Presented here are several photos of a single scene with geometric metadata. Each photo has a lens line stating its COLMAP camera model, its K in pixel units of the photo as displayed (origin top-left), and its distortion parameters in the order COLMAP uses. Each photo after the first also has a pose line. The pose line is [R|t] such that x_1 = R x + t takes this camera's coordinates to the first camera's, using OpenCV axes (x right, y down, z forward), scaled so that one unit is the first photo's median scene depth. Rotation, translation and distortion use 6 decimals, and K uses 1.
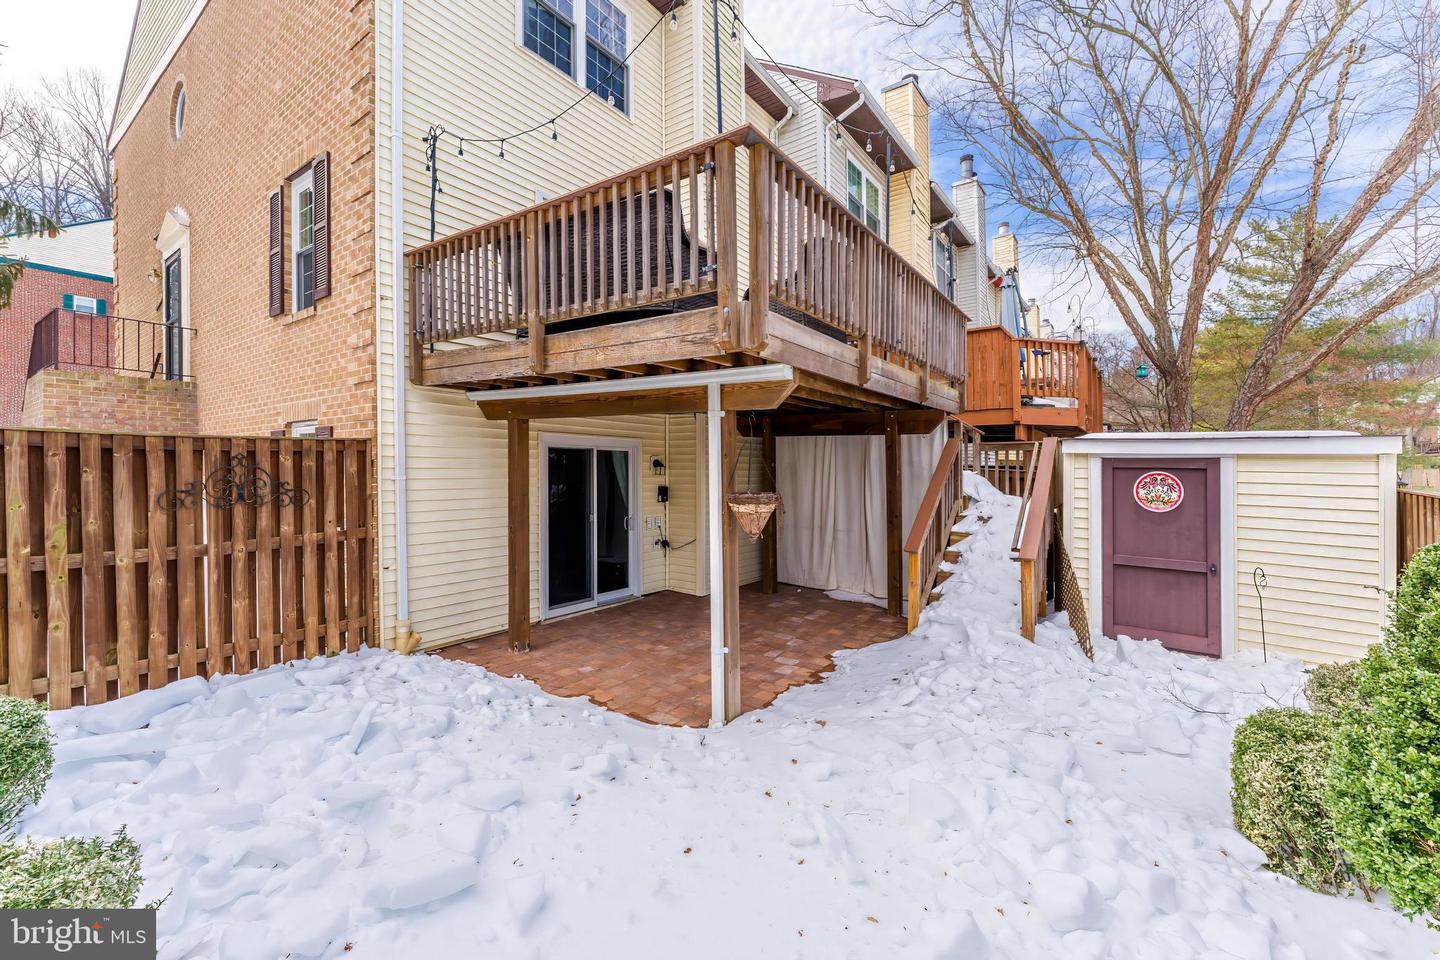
lens RADIAL K [[580.7, 0, 724.8], [0, 580.7, 467.3], [0, 0, 1]] dist [0.000662, 0.000025]
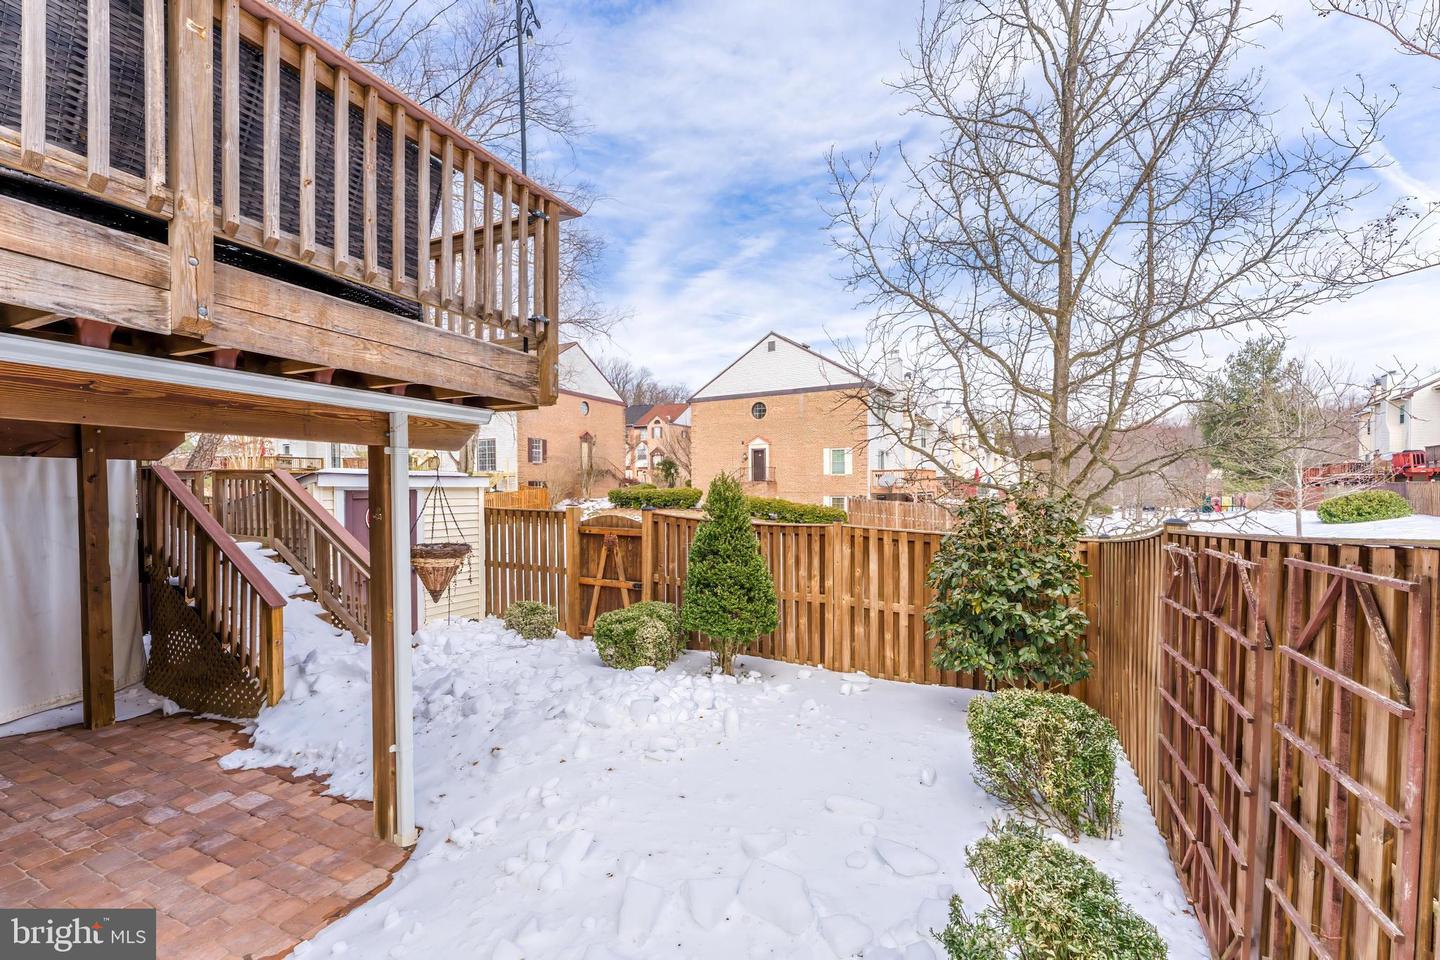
lens RADIAL K [[594.1, 0, 723.5], [0, 594.1, 504.4], [0, 0, 1]] dist [0.000277, -0.000101]
pose [[-0.194360, -0.042226, 0.980021, -0.714938], [-0.000764, 0.999079, 0.042896, -0.045400], [-0.980930, 0.007588, -0.194213, 0.581222]]
